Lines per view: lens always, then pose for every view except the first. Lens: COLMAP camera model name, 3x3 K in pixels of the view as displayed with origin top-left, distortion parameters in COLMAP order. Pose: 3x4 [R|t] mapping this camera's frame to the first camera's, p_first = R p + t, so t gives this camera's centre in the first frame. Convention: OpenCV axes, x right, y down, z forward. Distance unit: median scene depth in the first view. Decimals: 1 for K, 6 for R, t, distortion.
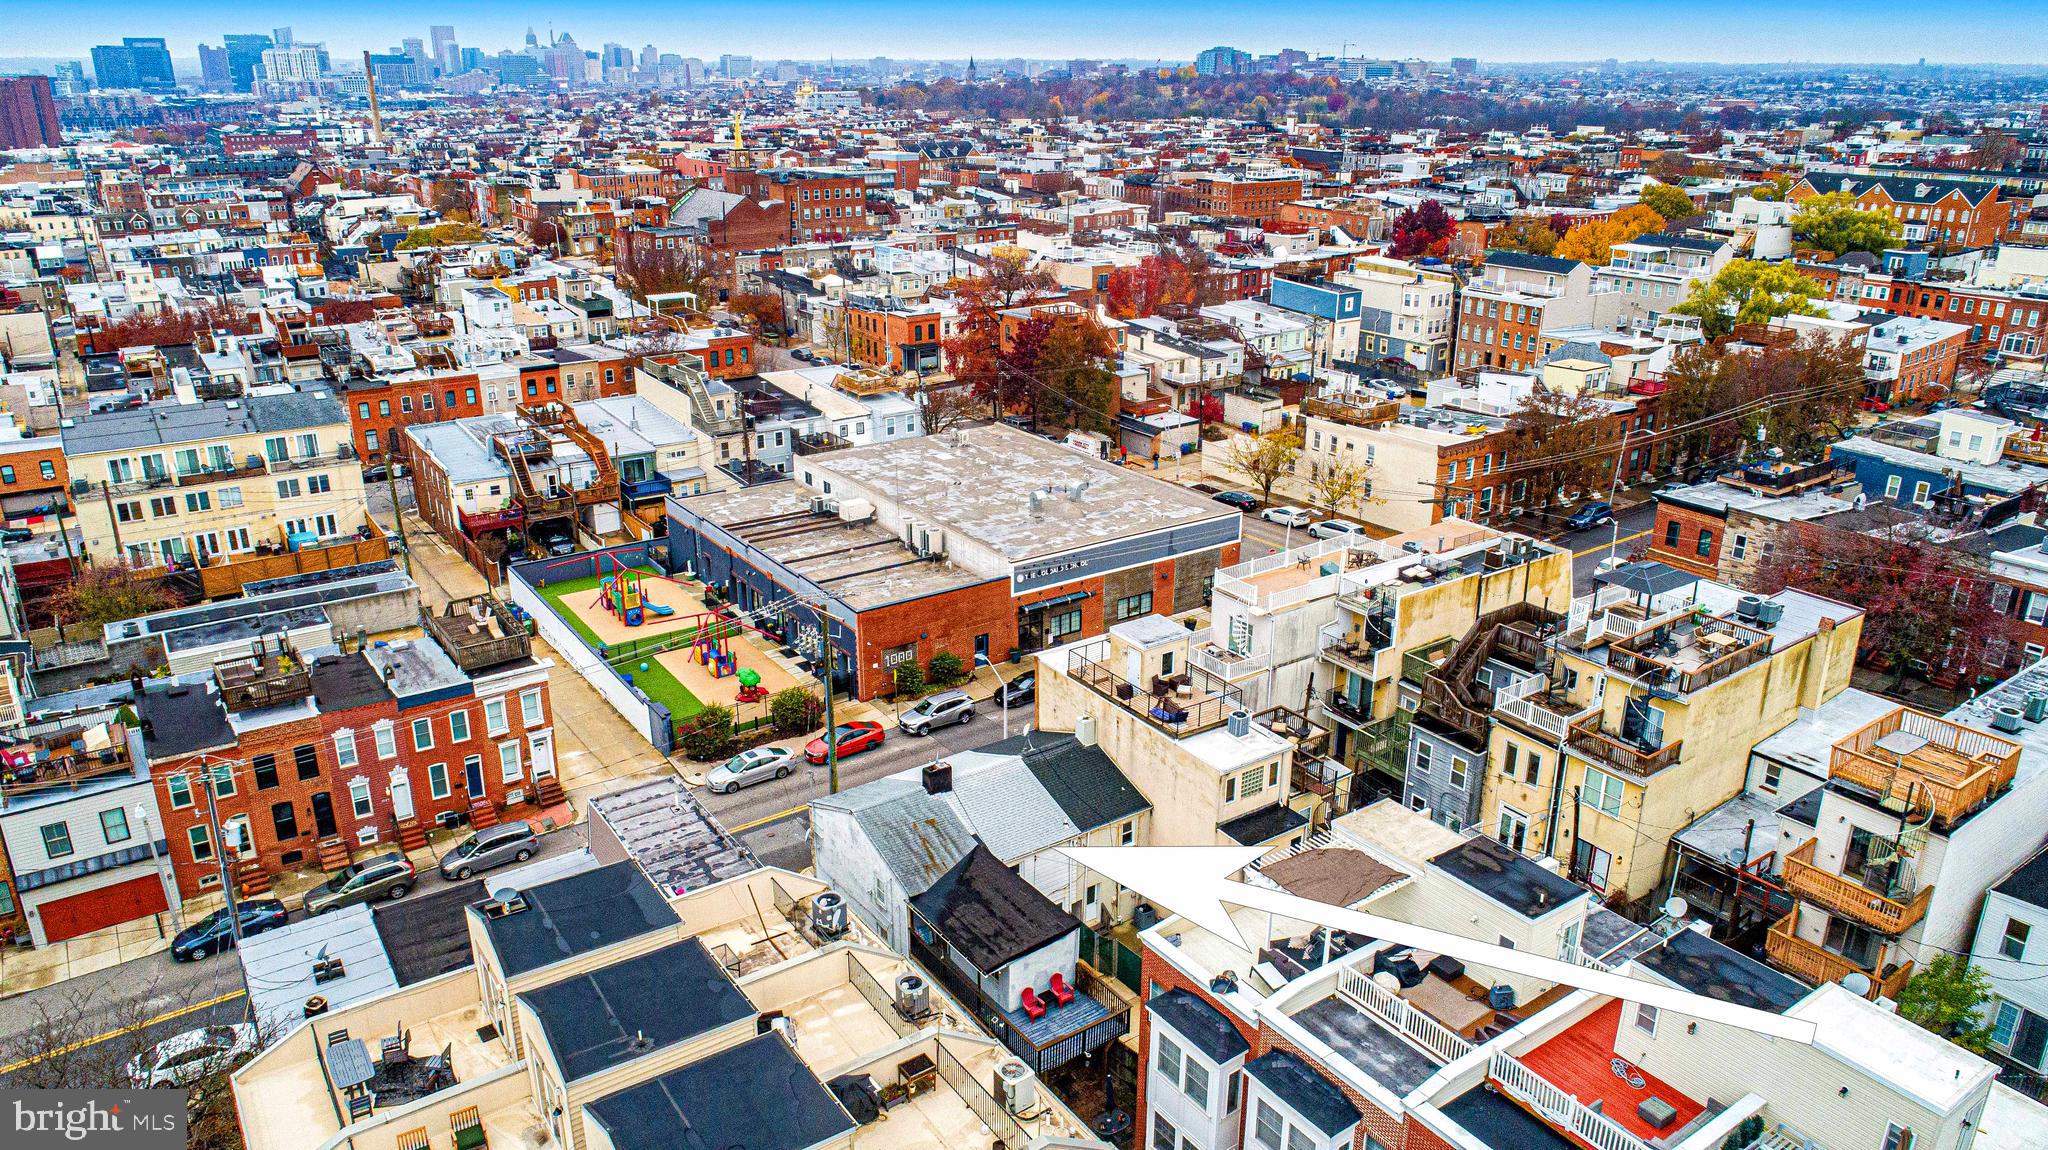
lens RADIAL K [[1371.6, 0, 1028.5], [0, 1371.6, 575.5], [0, 0, 1]] dist [-0.013032, 0.006336]
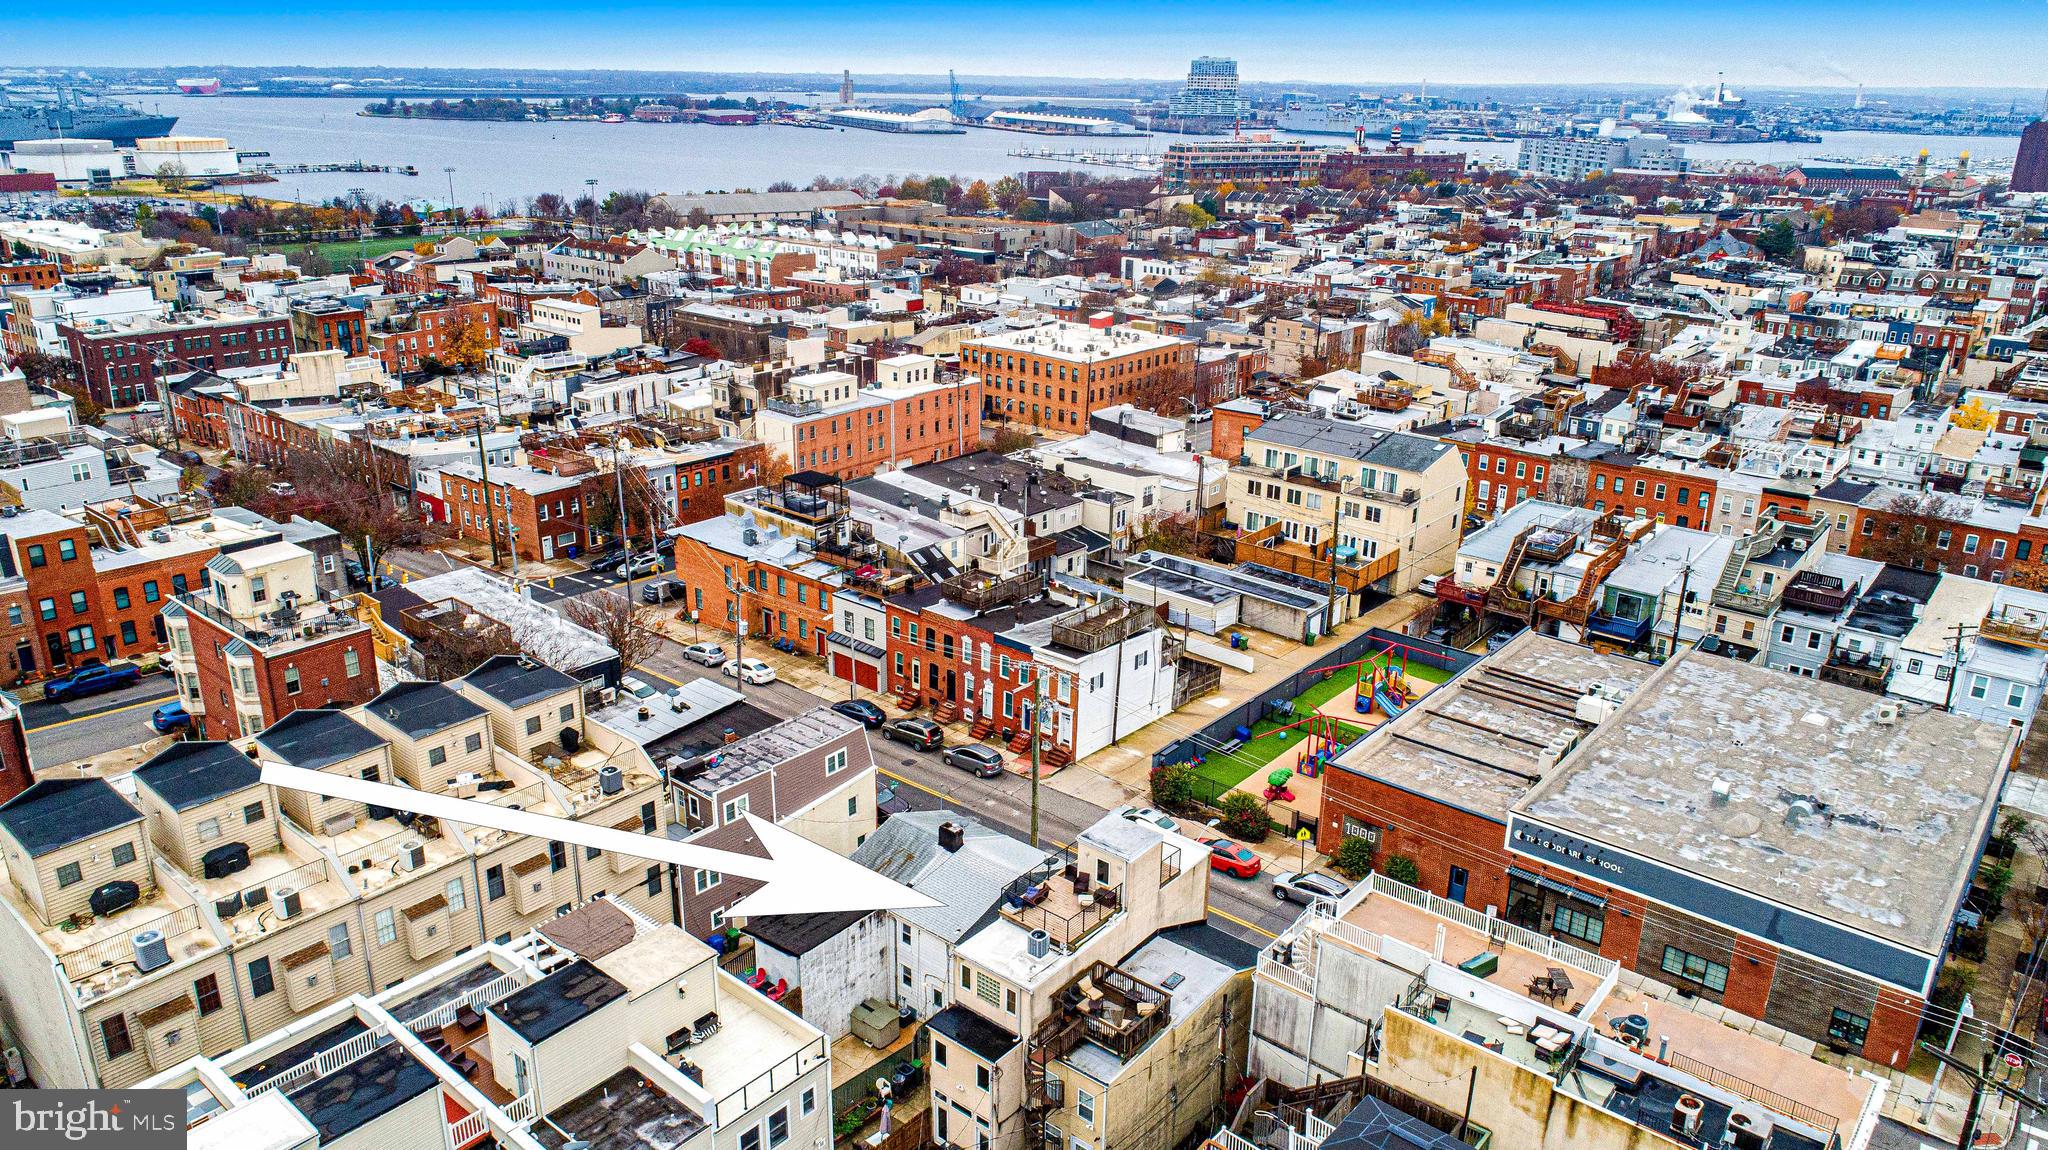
lens RADIAL K [[1403.3, 0, 1028.6], [0, 1403.3, 575.3], [0, 0, 1]] dist [-0.015276, 0.004710]
pose [[0.266896, 0.325517, -0.907086, 0.511996], [-0.350001, 0.909703, 0.223473, -0.183196], [0.897923, 0.257837, 0.356727, 0.309991]]
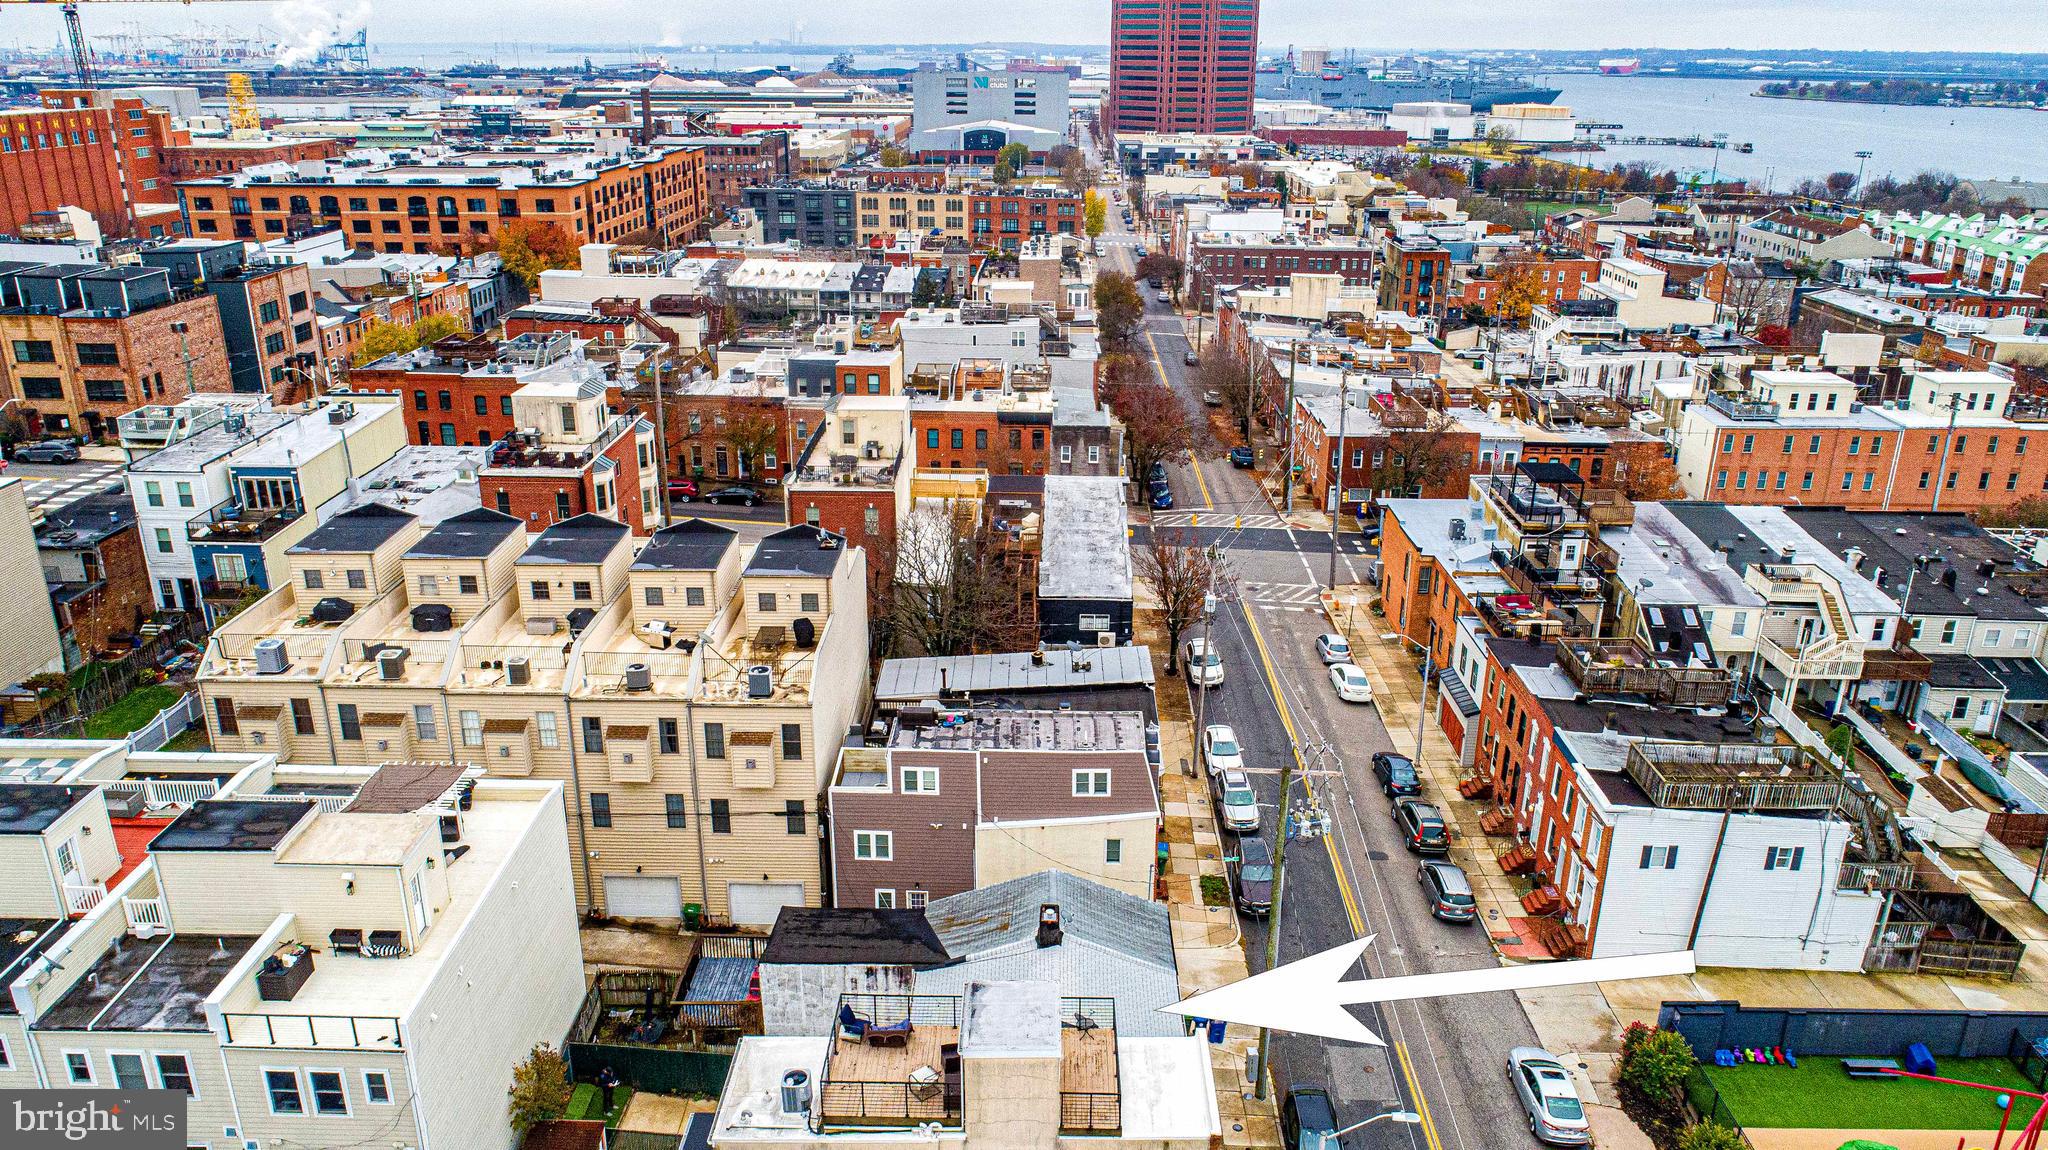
lens RADIAL K [[1433.6, 0, 1029.9], [0, 1433.6, 575.5], [0, 0, 1]] dist [-0.010087, -0.001727]
pose [[-0.583138, 0.277131, -0.763642, 0.280315], [-0.291141, 0.806279, 0.514928, -0.238763], [0.758411, 0.522601, -0.389488, 0.648530]]
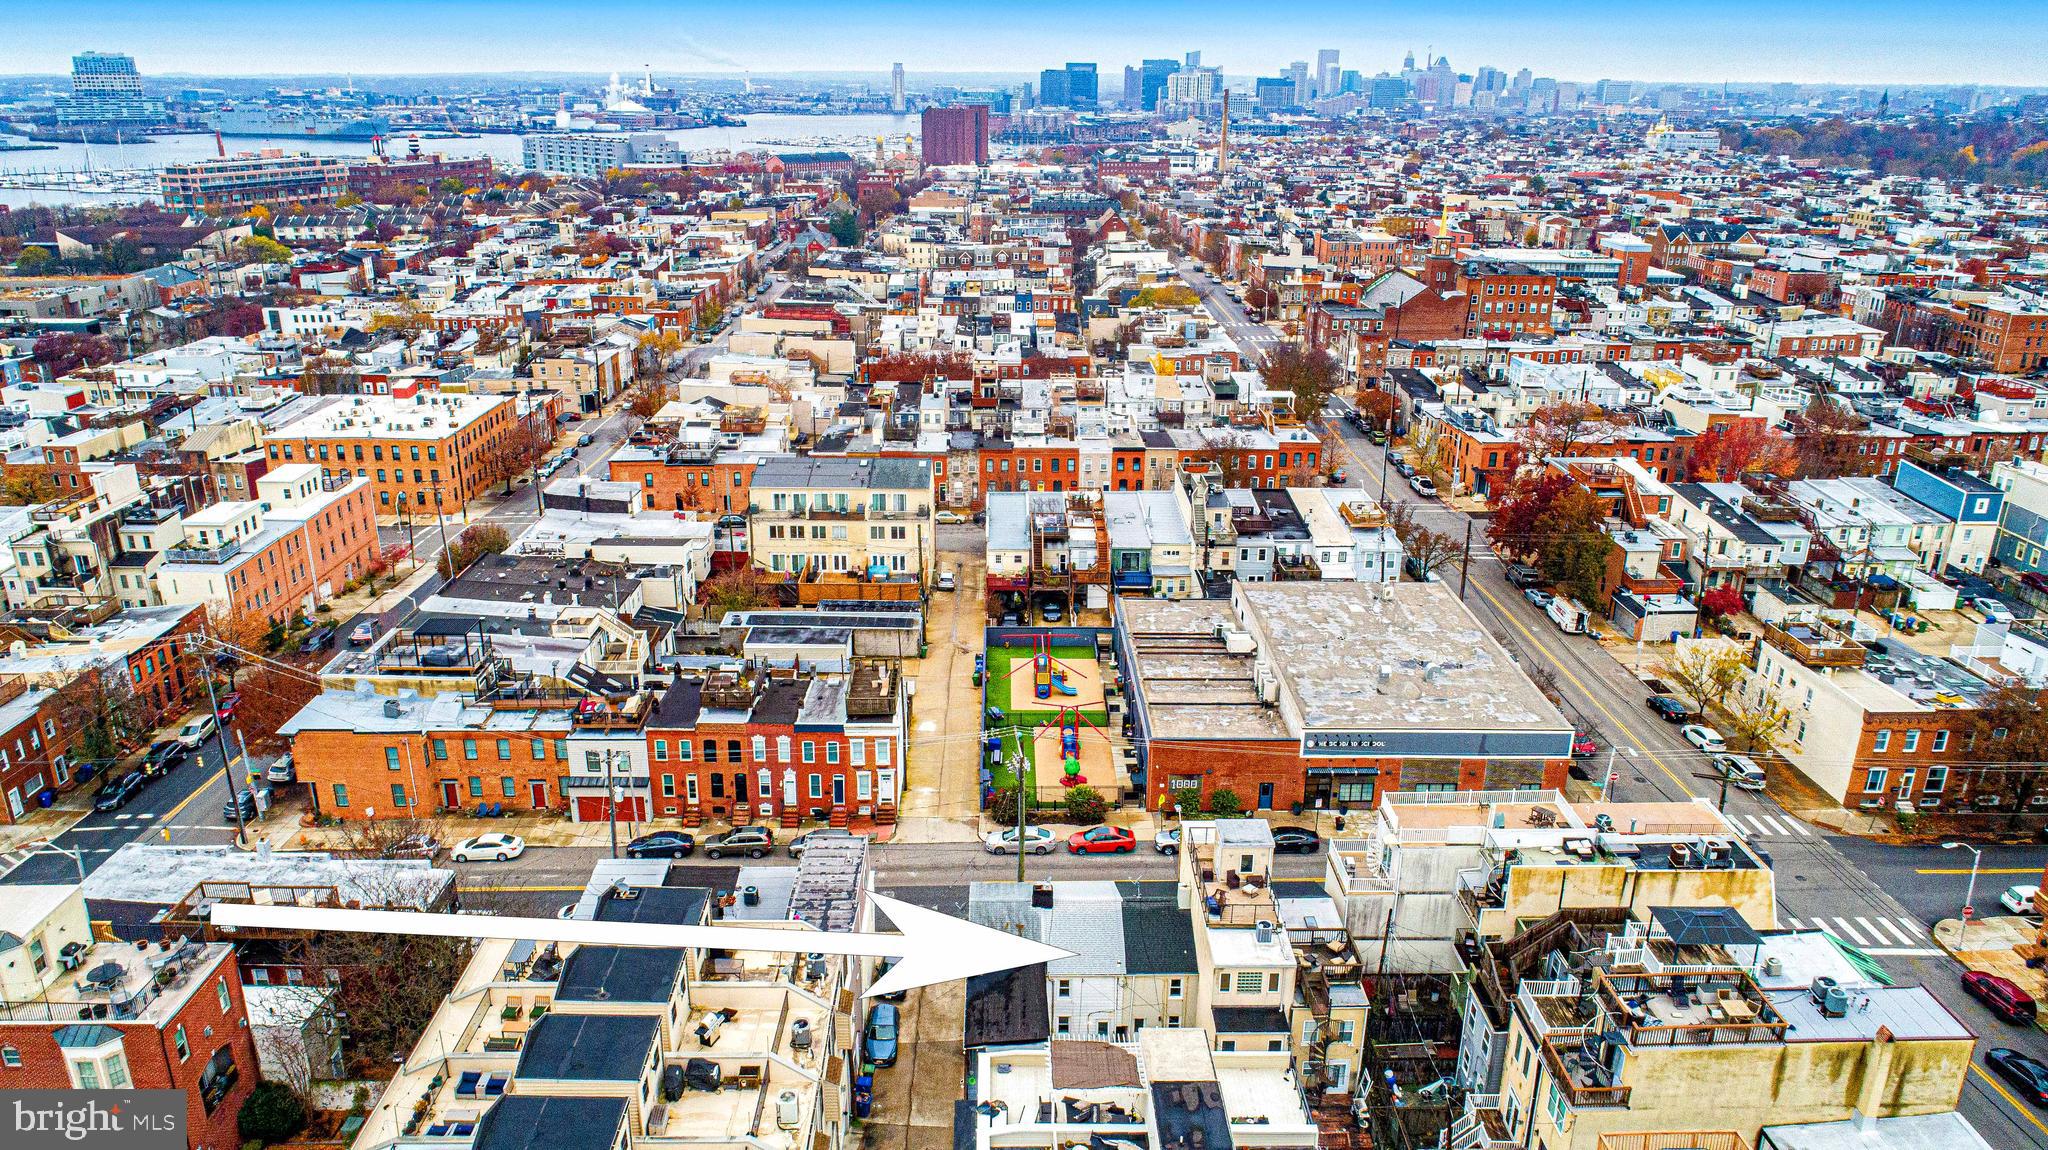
lens RADIAL K [[1370.4, 0, 1028.2], [0, 1370.4, 576.2], [0, 0, 1]] dist [-0.015902, 0.006791]
pose [[0.831674, 0.195289, -0.519789, 0.289918], [-0.200715, 0.978546, 0.046499, -0.111741], [0.517718, 0.065658, 0.853028, -0.075675]]
